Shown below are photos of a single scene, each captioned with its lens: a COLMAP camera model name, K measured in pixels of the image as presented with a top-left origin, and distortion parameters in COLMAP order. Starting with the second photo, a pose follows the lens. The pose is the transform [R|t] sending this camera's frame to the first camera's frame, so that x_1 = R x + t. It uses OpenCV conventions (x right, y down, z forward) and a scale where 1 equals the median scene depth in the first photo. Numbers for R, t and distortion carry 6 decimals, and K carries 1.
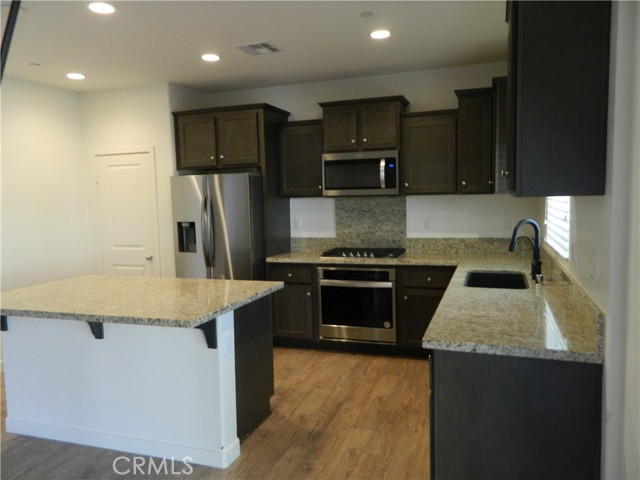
lens RADIAL K [[487.2, 0, 318.6], [0, 487.2, 238.1], [0, 0, 1]] dist [0.048834, -0.045190]
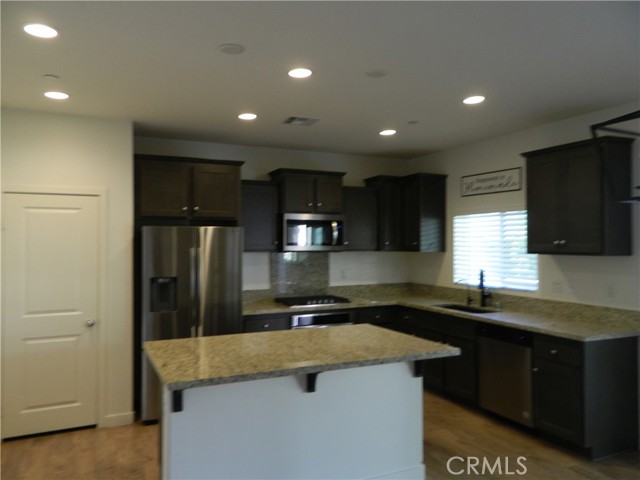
lens RADIAL K [[487.2, 0, 318.6], [0, 487.2, 238.1], [0, 0, 1]] dist [0.048834, -0.045190]
pose [[0.710241, 0.033442, 0.703164, -0.695759], [0.047468, 0.994322, -0.095235, -0.005733], [-0.702356, 0.101017, 0.704621, 0.161265]]
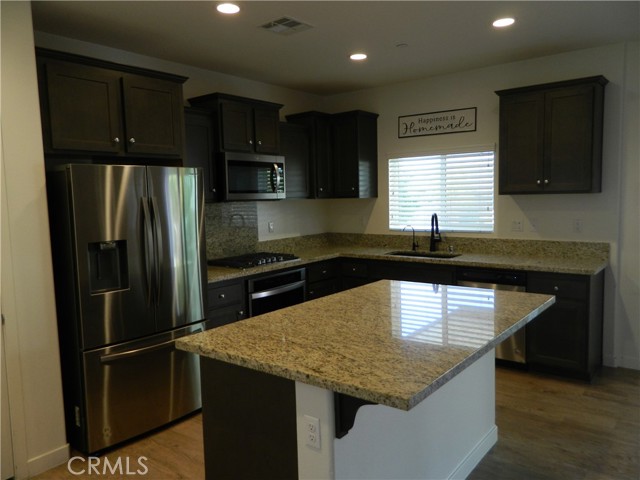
lens RADIAL K [[487.2, 0, 318.6], [0, 487.2, 238.1], [0, 0, 1]] dist [0.048834, -0.045190]
pose [[0.319520, -0.067713, 0.945157, -0.749700], [0.104191, 0.993906, 0.035983, -0.032527], [-0.941834, 0.086979, 0.324628, 0.556050]]
